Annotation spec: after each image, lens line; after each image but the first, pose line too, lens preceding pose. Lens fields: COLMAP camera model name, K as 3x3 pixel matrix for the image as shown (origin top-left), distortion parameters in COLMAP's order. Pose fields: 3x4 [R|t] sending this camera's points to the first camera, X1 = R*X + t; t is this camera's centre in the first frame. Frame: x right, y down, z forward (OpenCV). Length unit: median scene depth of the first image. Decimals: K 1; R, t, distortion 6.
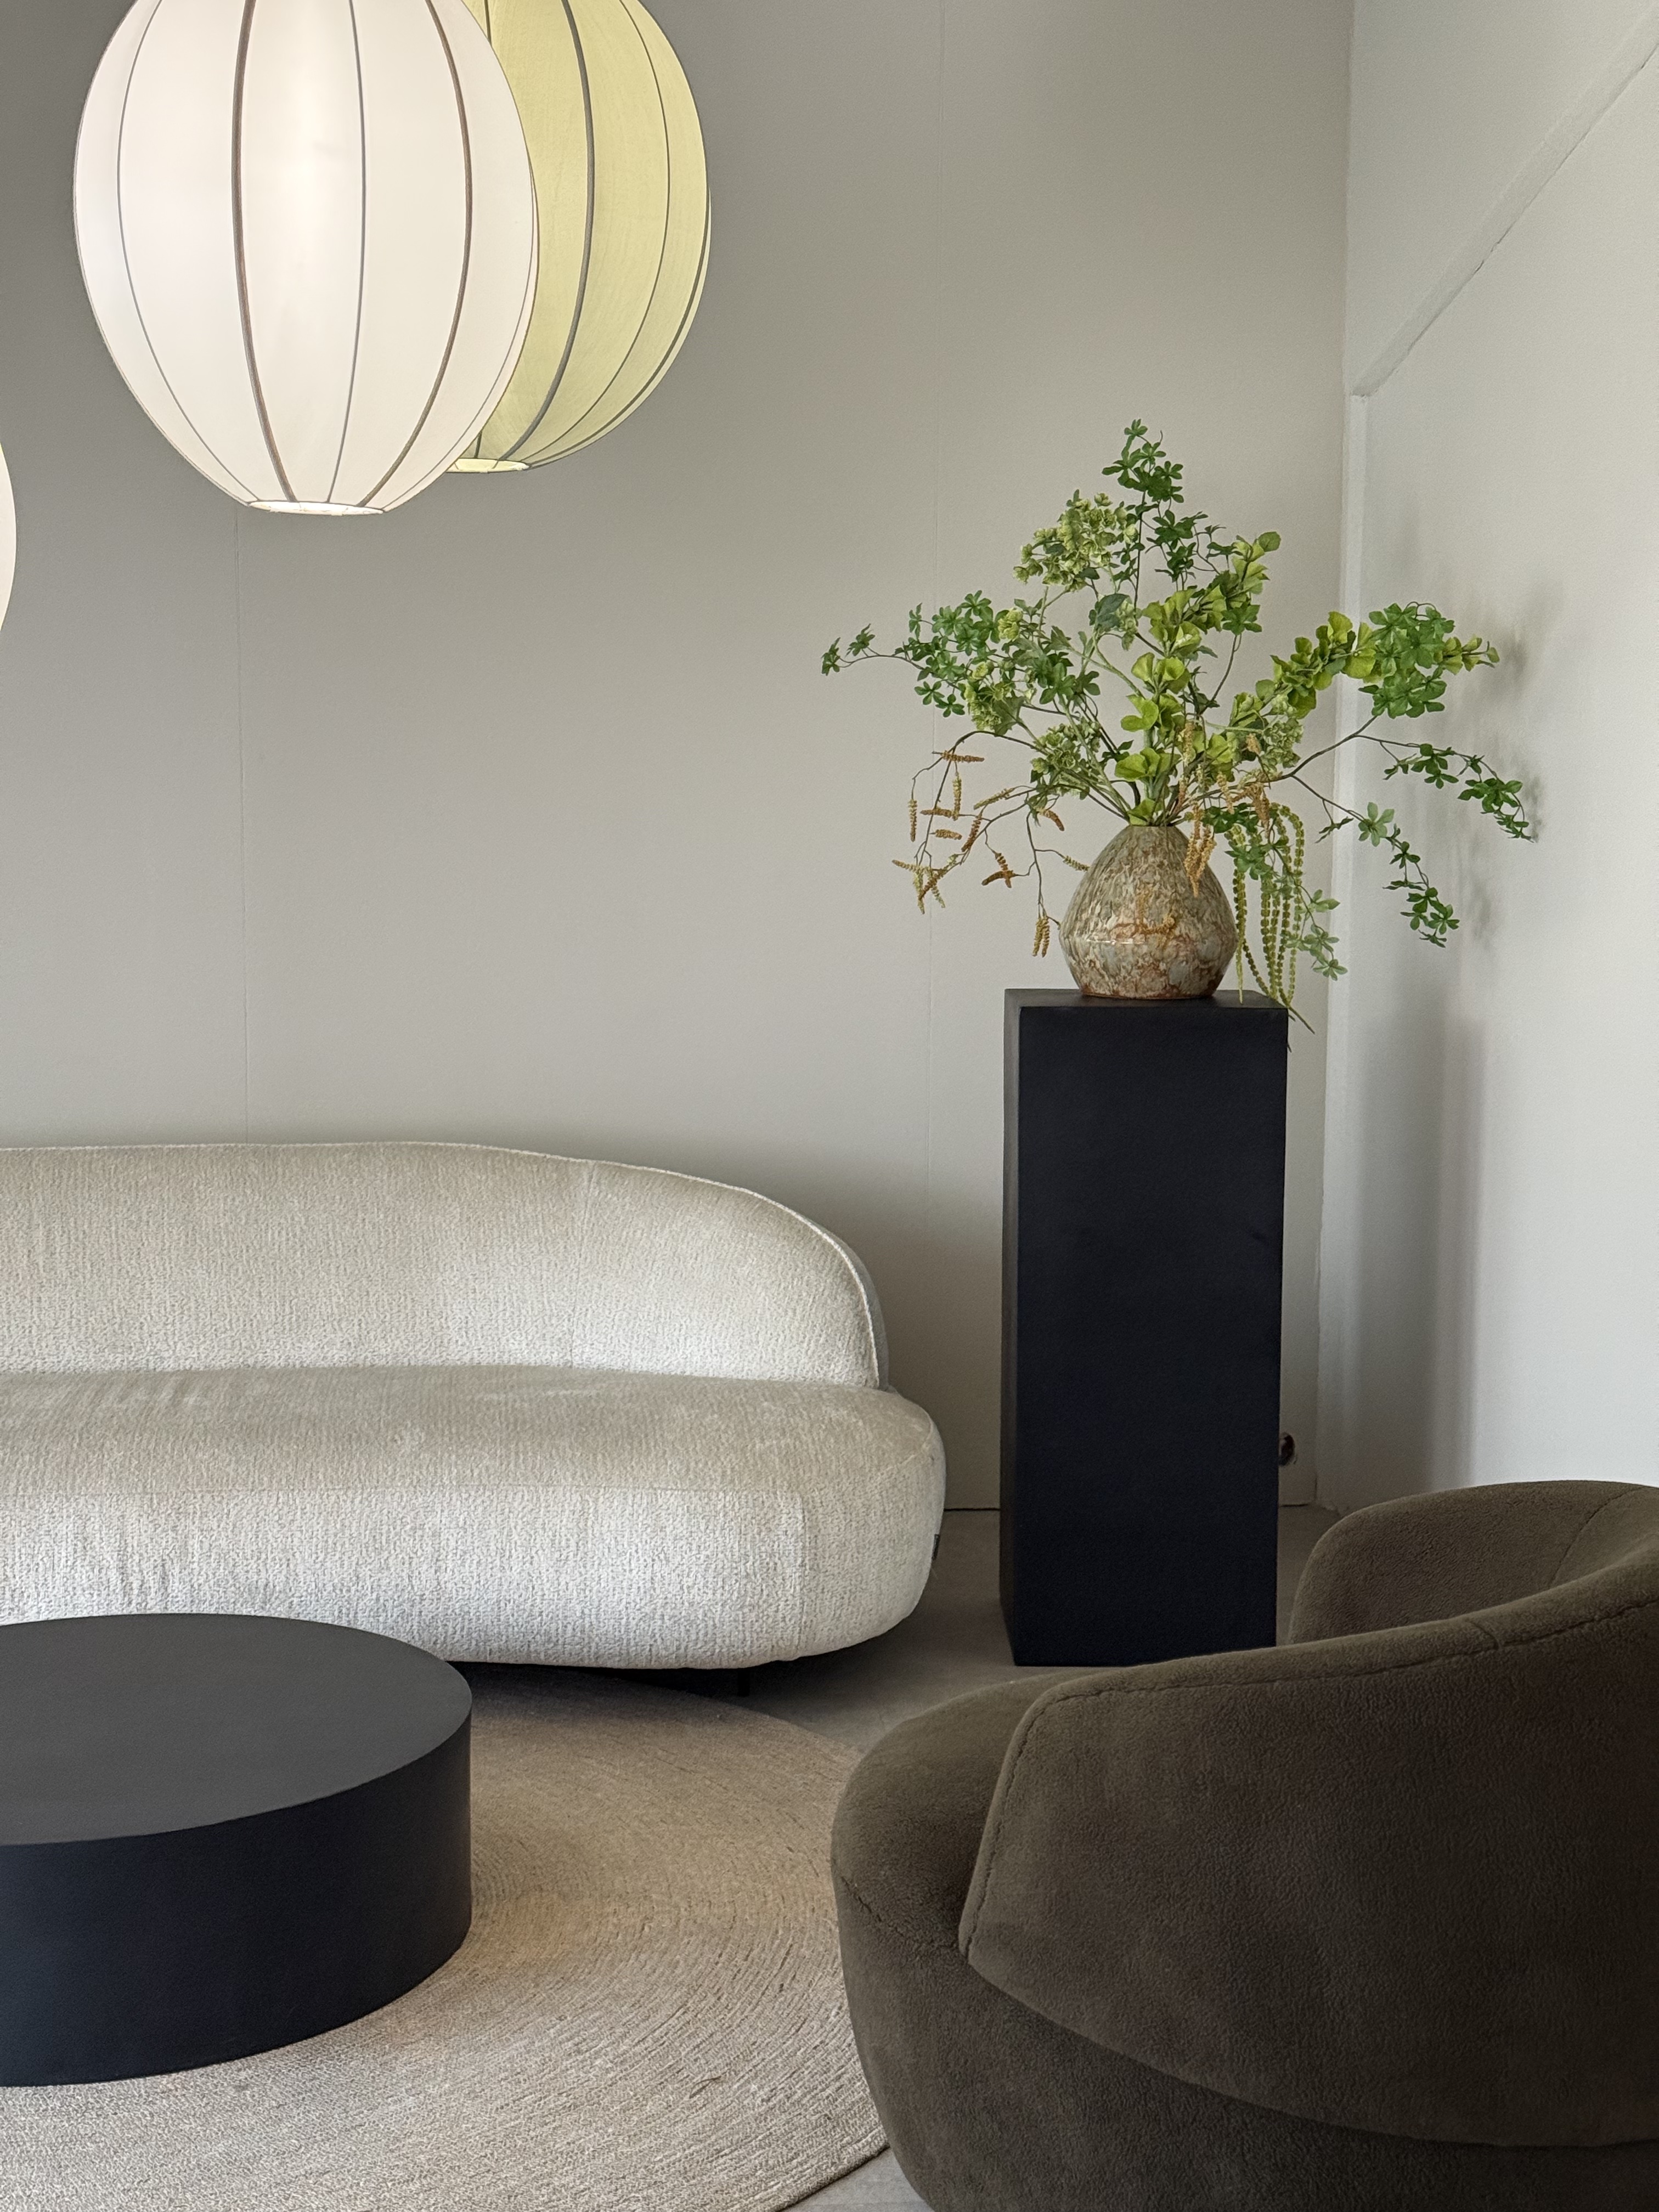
lens RADIAL K [[3091.5, 0, 830.9], [0, 3091.5, 1105.3], [0, 0, 1]] dist [0.148060, 0.000000]
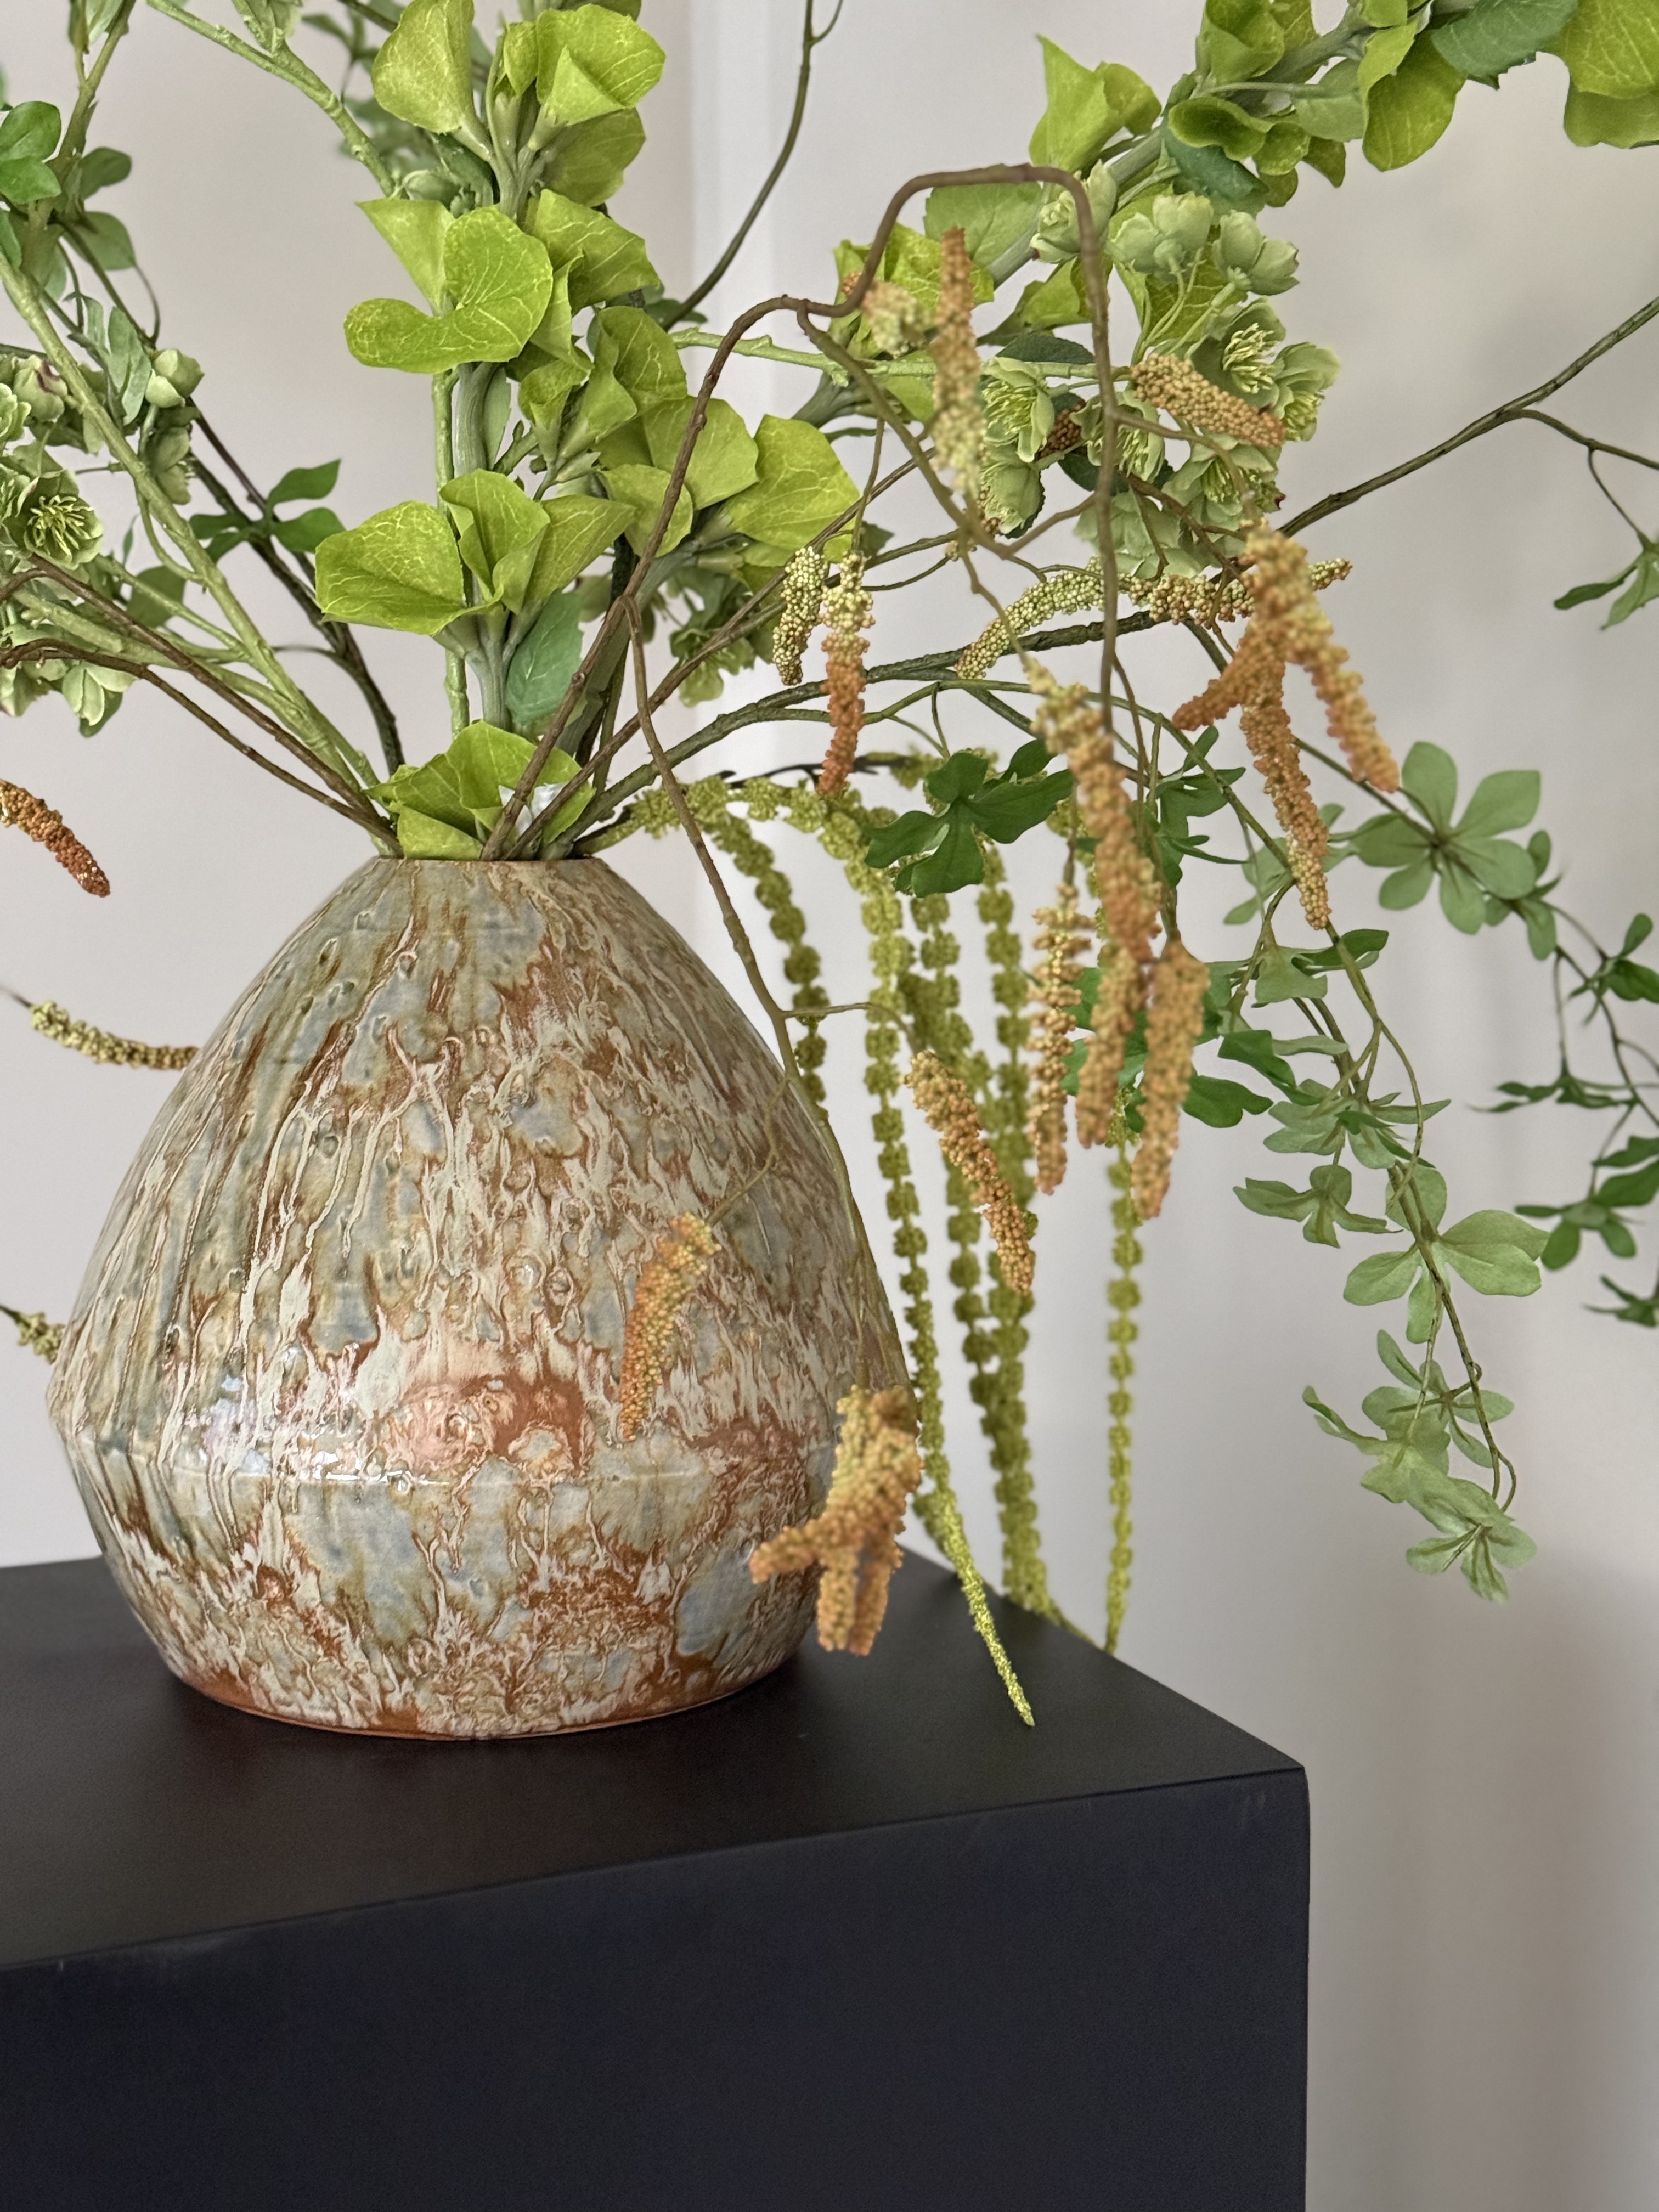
lens RADIAL K [[3091.5, 0, 831.2], [0, 3091.5, 1102.3], [0, 0, 1]] dist [0.148060, 0.000000]
pose [[0.911948, -0.050272, 0.407215, 0.038923], [0.048301, 0.998718, 0.015125, -0.076573], [-0.407453, 0.005875, 0.913207, 0.809093]]
